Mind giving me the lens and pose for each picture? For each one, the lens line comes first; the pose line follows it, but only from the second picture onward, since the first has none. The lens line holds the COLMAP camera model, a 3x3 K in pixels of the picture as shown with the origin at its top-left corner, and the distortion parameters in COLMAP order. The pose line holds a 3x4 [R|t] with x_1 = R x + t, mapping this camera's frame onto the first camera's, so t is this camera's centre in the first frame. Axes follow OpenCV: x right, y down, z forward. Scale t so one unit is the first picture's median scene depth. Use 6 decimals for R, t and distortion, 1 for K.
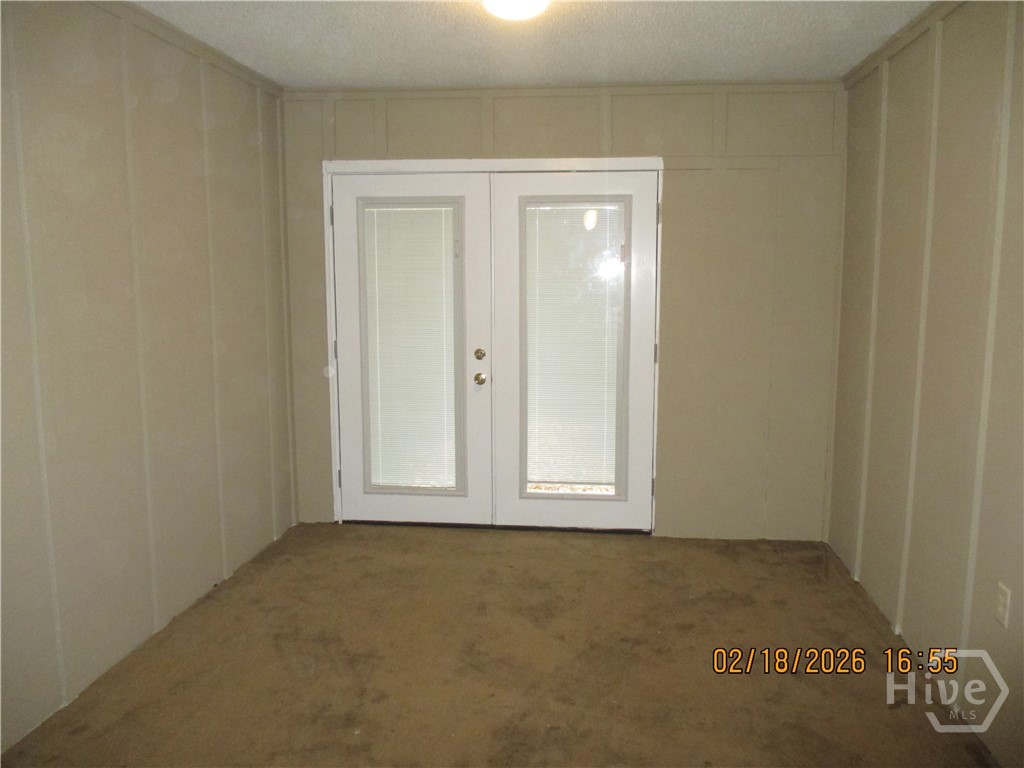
lens RADIAL K [[873.5, 0, 515.0], [0, 873.5, 388.8], [0, 0, 1]] dist [-0.042795, 0.021863]
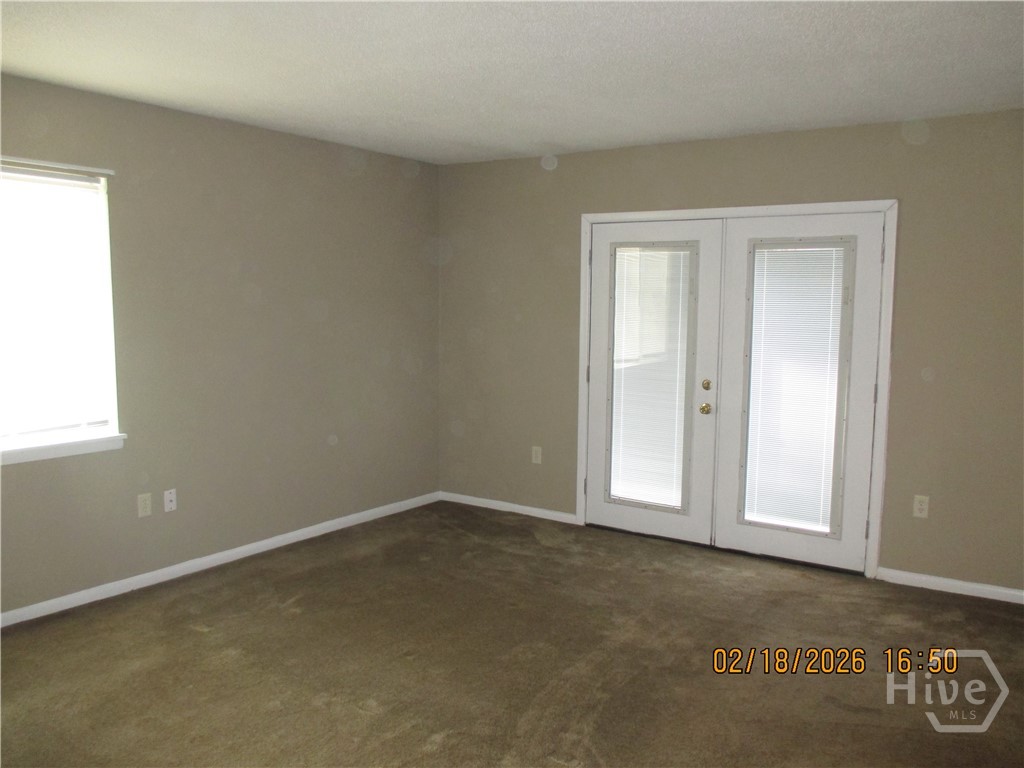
lens RADIAL K [[873.5, 0, 515.0], [0, 873.5, 388.8], [0, 0, 1]] dist [-0.042795, 0.021863]
pose [[0.880043, 0.063063, -0.470688, 0.256109], [-0.084020, 0.996184, -0.023622, 0.010846], [0.467402, 0.060335, 0.881983, -0.062564]]
